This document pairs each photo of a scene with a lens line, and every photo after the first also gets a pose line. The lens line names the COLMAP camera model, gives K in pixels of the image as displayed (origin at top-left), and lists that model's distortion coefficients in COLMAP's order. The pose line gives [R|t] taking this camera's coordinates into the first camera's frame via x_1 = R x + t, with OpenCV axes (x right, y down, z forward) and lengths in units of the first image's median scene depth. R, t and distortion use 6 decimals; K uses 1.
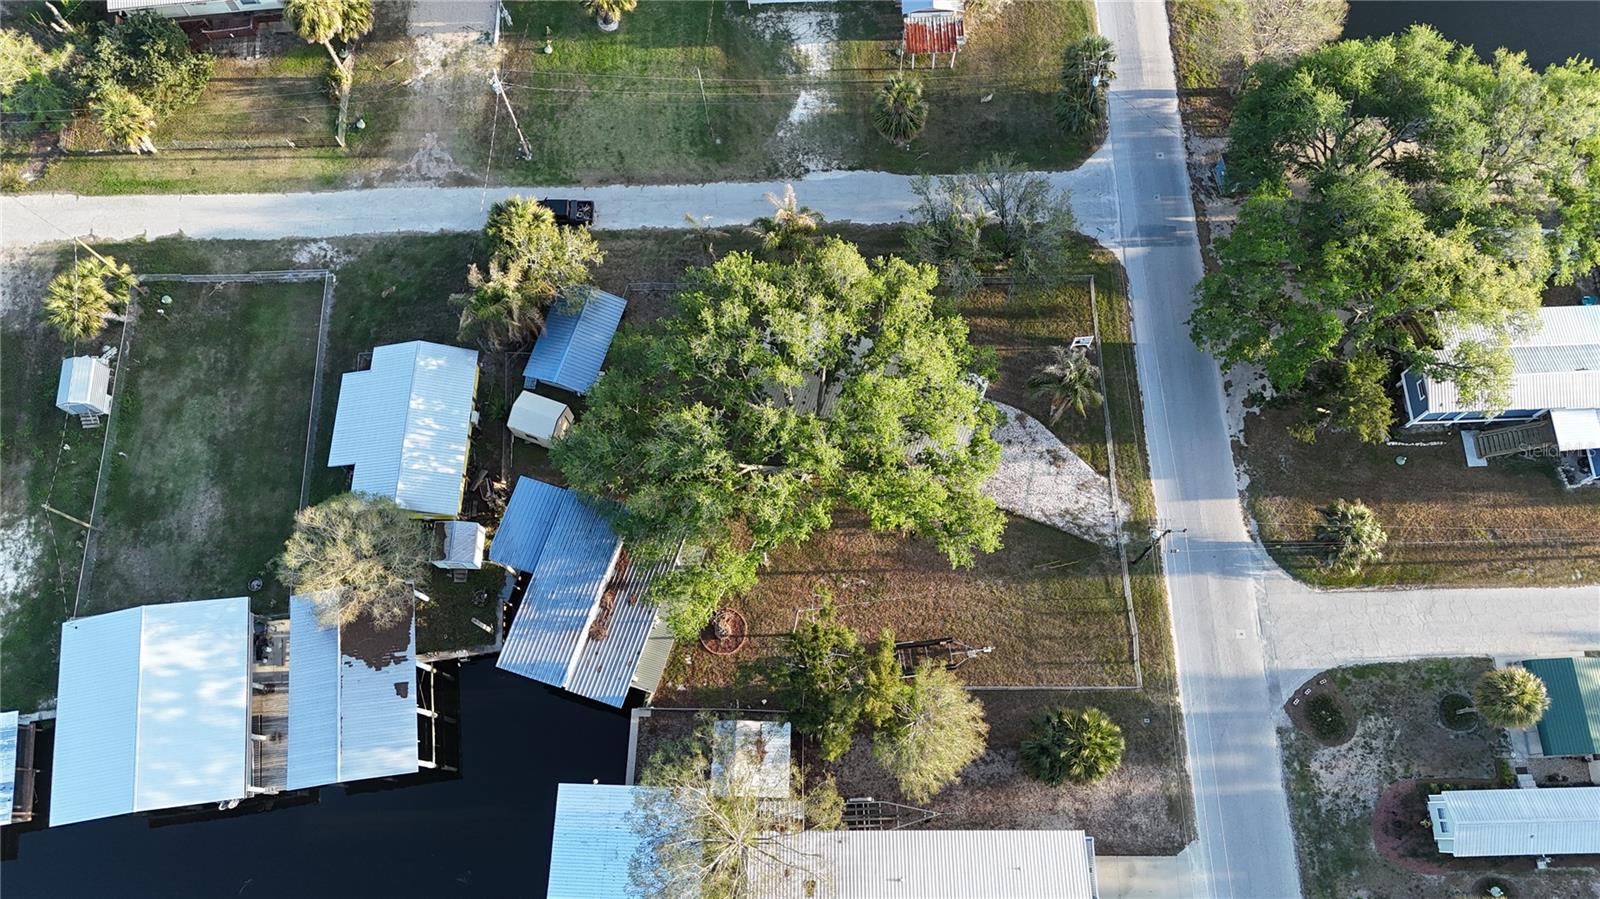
lens RADIAL K [[1184.5, 0, 803.7], [0, 1184.5, 441.4], [0, 0, 1]] dist [0.071044, -0.067279]
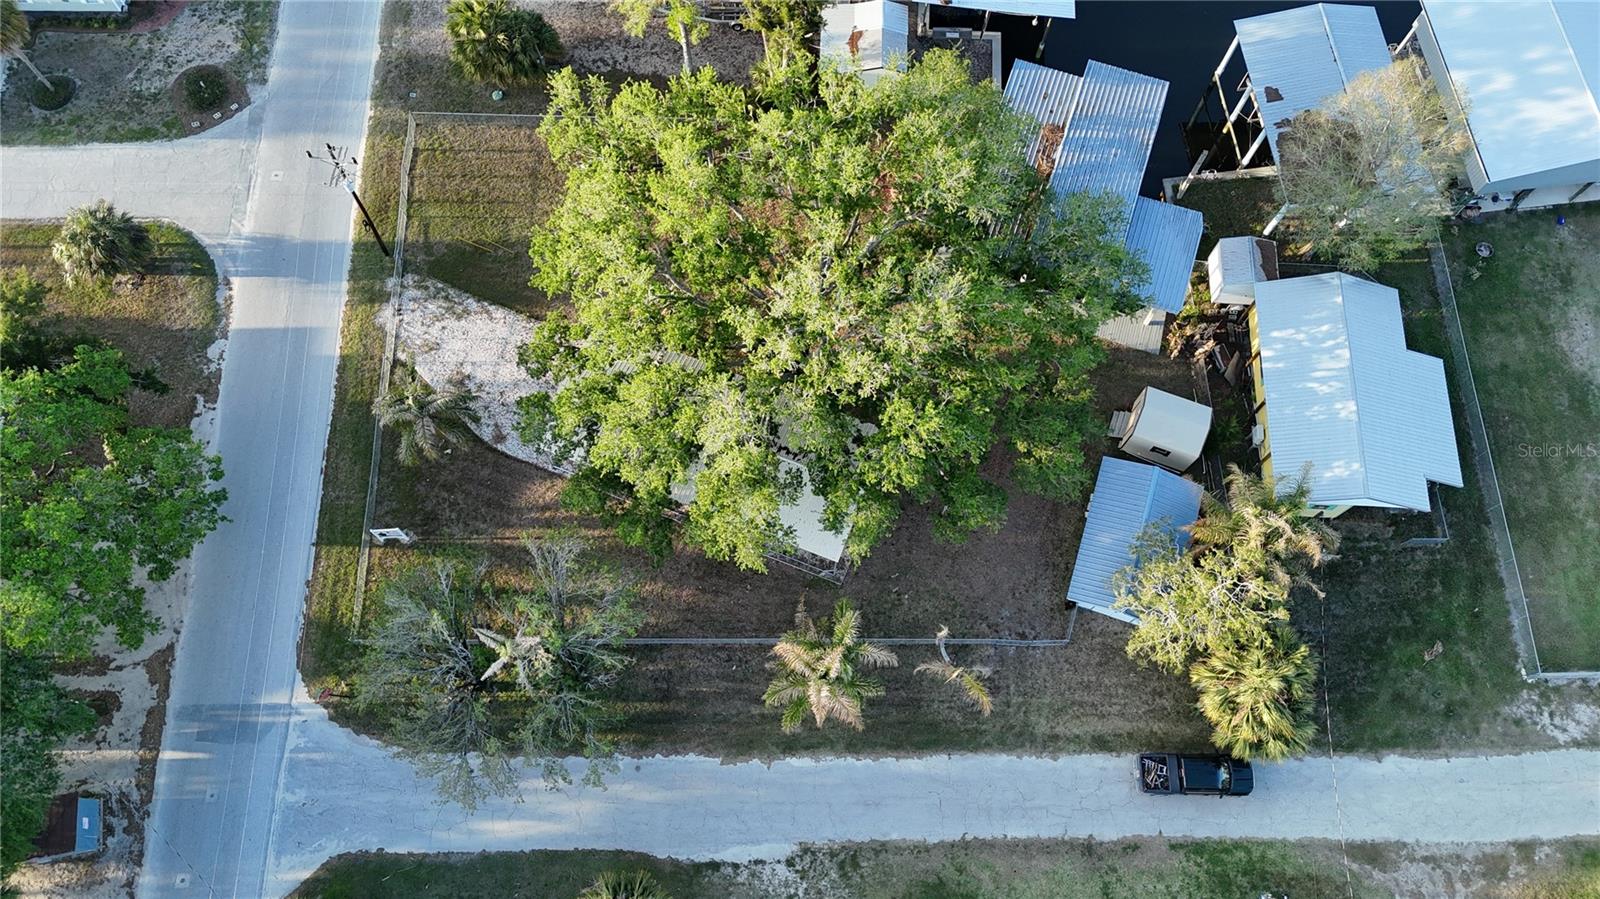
lens RADIAL K [[1184.5, 0, 803.7], [0, 1184.5, 441.4], [0, 0, 1]] dist [0.071044, -0.067279]
pose [[-0.999960, -0.008909, 0.001195, -0.003005], [0.007678, -0.777377, 0.628989, -0.482427], [-0.004675, 0.628972, 0.777414, 0.446283]]
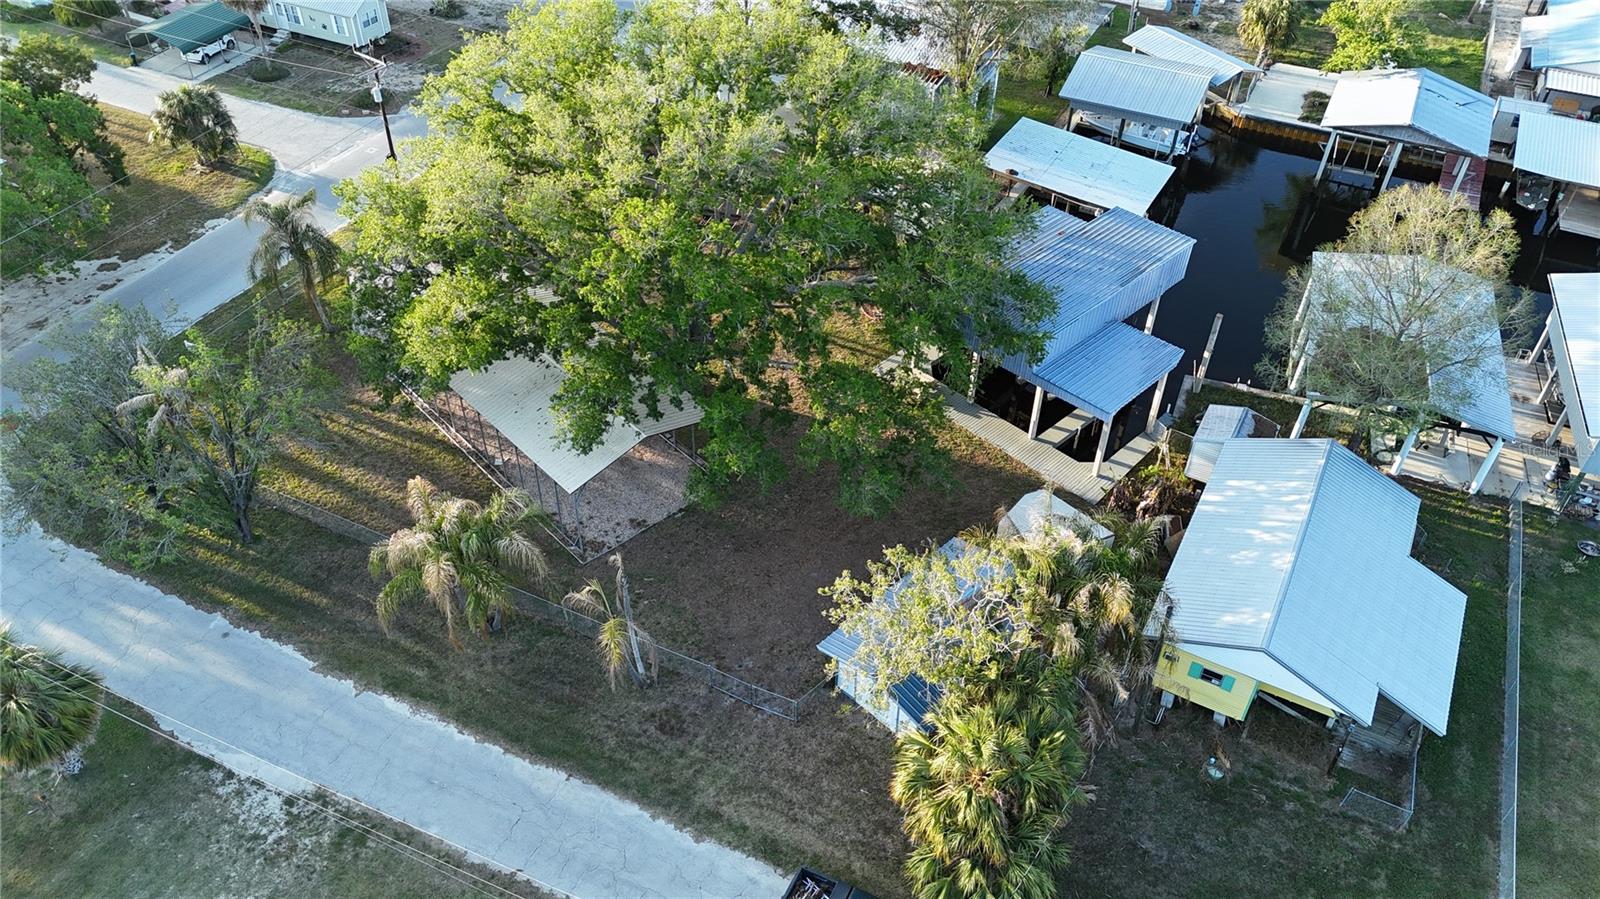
lens RADIAL K [[1184.5, 0, 803.7], [0, 1184.5, 441.4], [0, 0, 1]] dist [0.071044, -0.067279]
pose [[-0.893395, -0.290878, 0.342397, -0.293996], [0.424810, -0.298878, 0.854522, -0.522720], [-0.146227, 0.908879, 0.390584, 0.761922]]
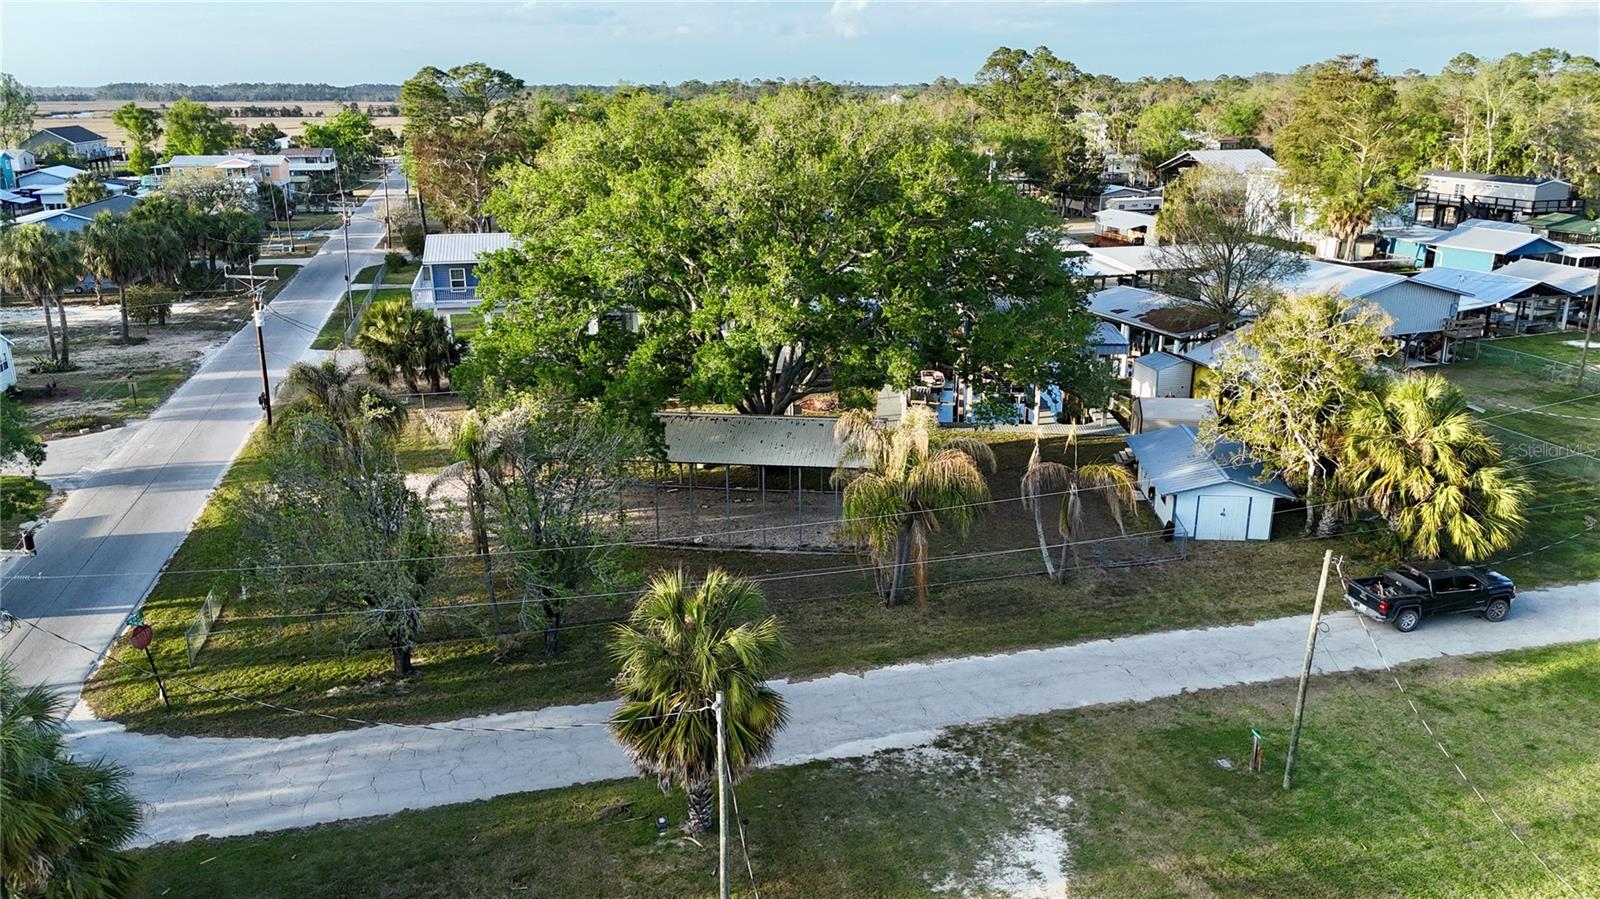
lens RADIAL K [[1184.5, 0, 803.7], [0, 1184.5, 441.4], [0, 0, 1]] dist [0.071044, -0.067279]
pose [[-0.972548, 0.086523, -0.216019, 0.122501], [-0.212807, 0.044882, 0.976063, -0.625510], [0.094147, 0.995238, -0.025237, 1.006969]]
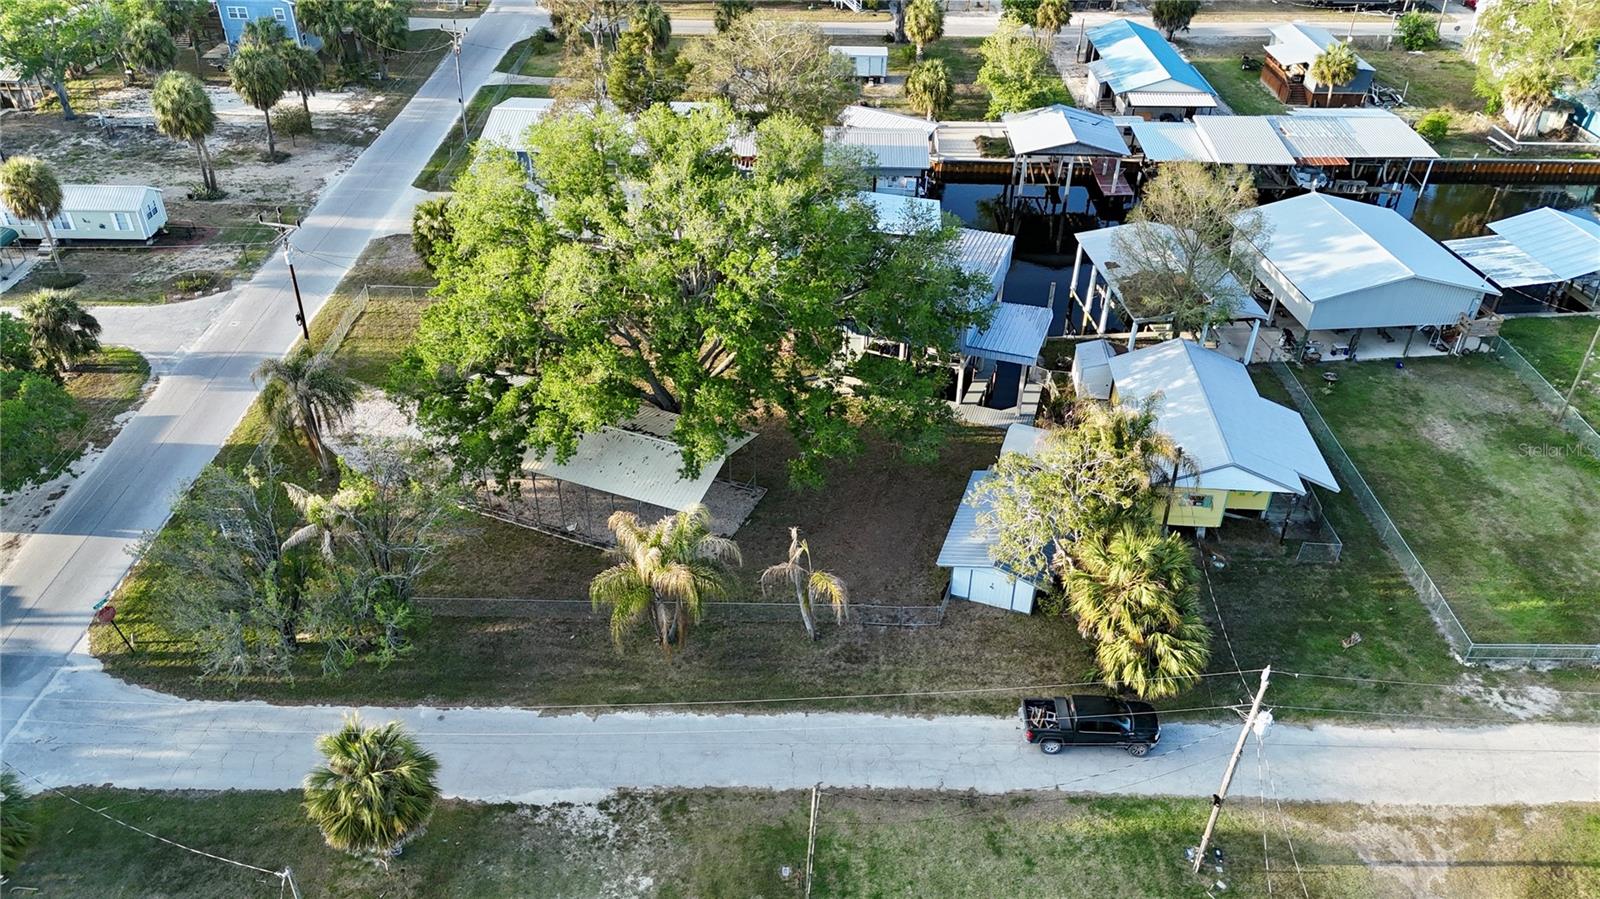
lens RADIAL K [[1177.3, 0, 803.9], [0, 1177.3, 455.6], [0, 0, 1]] dist [0.069318, -0.063948]
pose [[-0.999660, -0.012312, 0.023001, -0.096806], [0.025512, -0.276879, 0.960566, -0.714002], [-0.005458, 0.960826, 0.277099, 0.802312]]
